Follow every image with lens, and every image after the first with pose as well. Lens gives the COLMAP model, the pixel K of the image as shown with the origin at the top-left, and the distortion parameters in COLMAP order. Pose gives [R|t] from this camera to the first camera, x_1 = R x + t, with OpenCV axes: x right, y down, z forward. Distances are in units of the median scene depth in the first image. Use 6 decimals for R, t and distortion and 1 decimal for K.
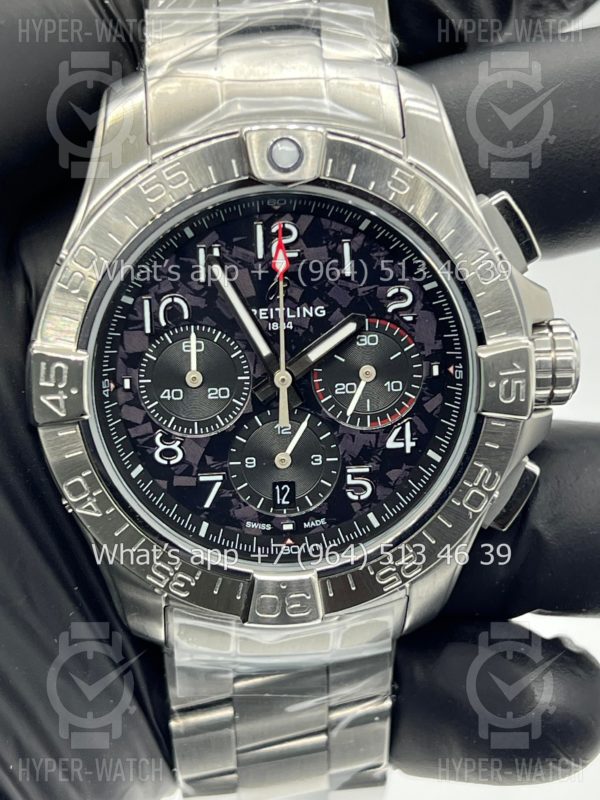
lens RADIAL K [[1941.9, 0, 307.7], [0, 1941.9, 408.2], [0, 0, 1]] dist [0.296023, 0.000000]
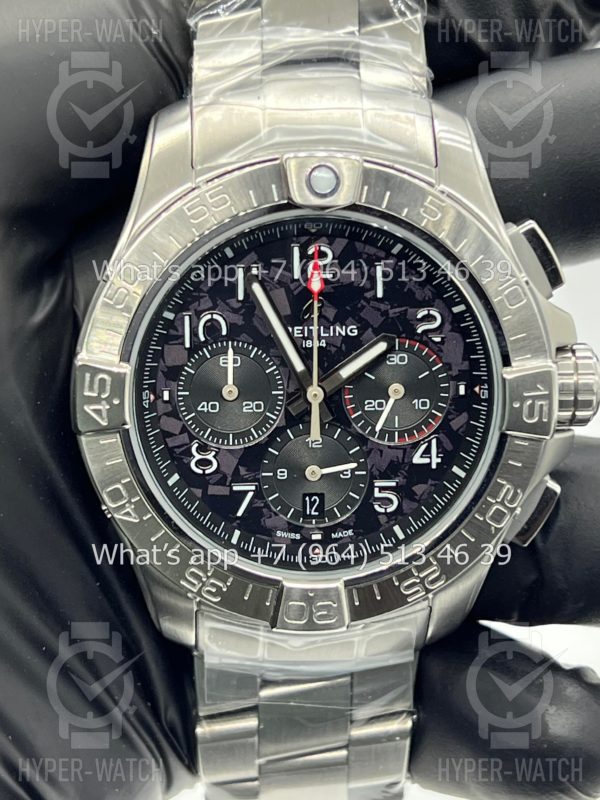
lens RADIAL K [[1941.9, 0, 300.7], [0, 1941.9, 391.7], [0, 0, 1]] dist [0.296023, 0.000000]
pose [[0.999596, 0.023457, -0.016055, -0.003828], [-0.023794, 0.999493, -0.021146, 0.005708], [0.015551, 0.021519, 0.999647, -0.043127]]
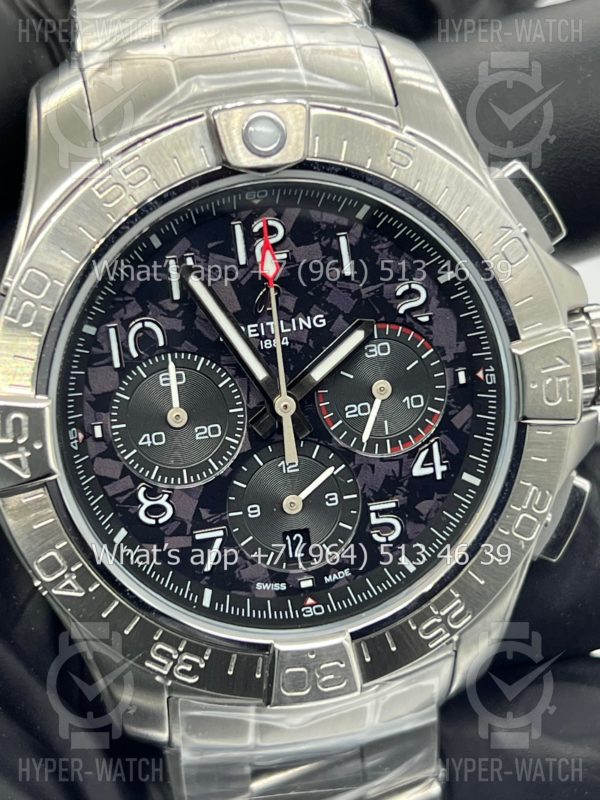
lens RADIAL K [[1941.9, 0, 299.1], [0, 1941.9, 398.2], [0, 0, 1]] dist [0.296023, 0.000000]
pose [[0.991636, -0.106039, 0.073579, -0.067065], [0.109712, 0.992813, -0.047802, 0.022050], [-0.067981, 0.055475, 0.996143, 0.168880]]
